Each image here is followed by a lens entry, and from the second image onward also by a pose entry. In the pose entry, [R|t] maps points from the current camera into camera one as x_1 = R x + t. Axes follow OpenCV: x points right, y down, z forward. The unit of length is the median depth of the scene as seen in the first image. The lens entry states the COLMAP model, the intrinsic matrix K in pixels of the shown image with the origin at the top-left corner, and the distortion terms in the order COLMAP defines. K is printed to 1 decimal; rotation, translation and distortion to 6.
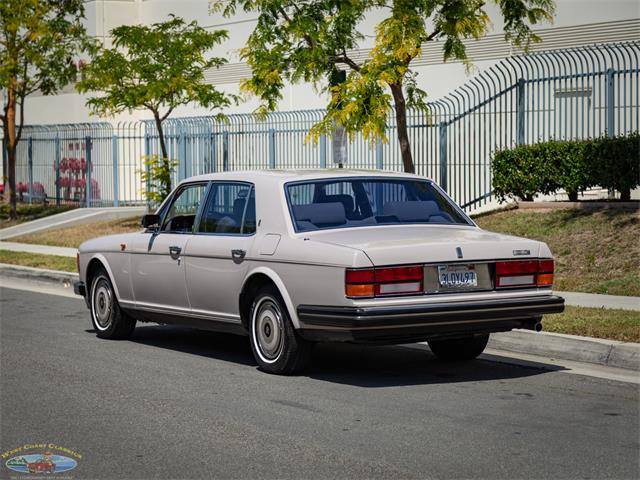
lens RADIAL K [[2109.3, 0, 318.5], [0, 2109.3, 239.0], [0, 0, 1]] dist [-0.015980, 0.240639]
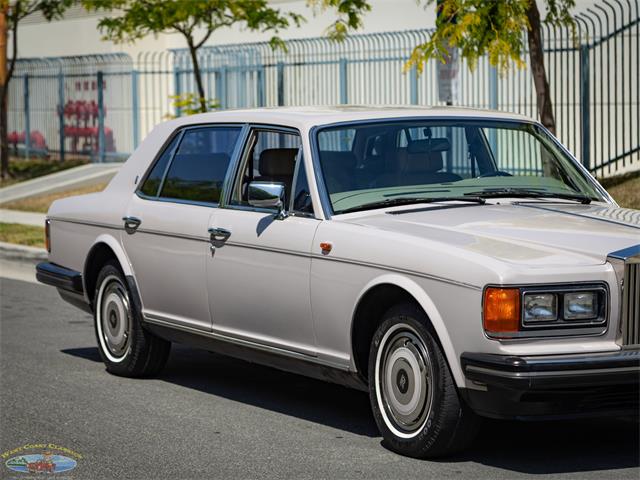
lens RADIAL K [[2109.3, 0, 318.5], [0, 2109.3, 239.0], [0, 0, 1]] dist [-0.015980, 0.240639]
pose [[0.999943, -0.005359, -0.009250, -0.024344], [0.005581, 0.999693, 0.024147, -0.005913], [0.009117, -0.024197, 0.999666, 0.246065]]
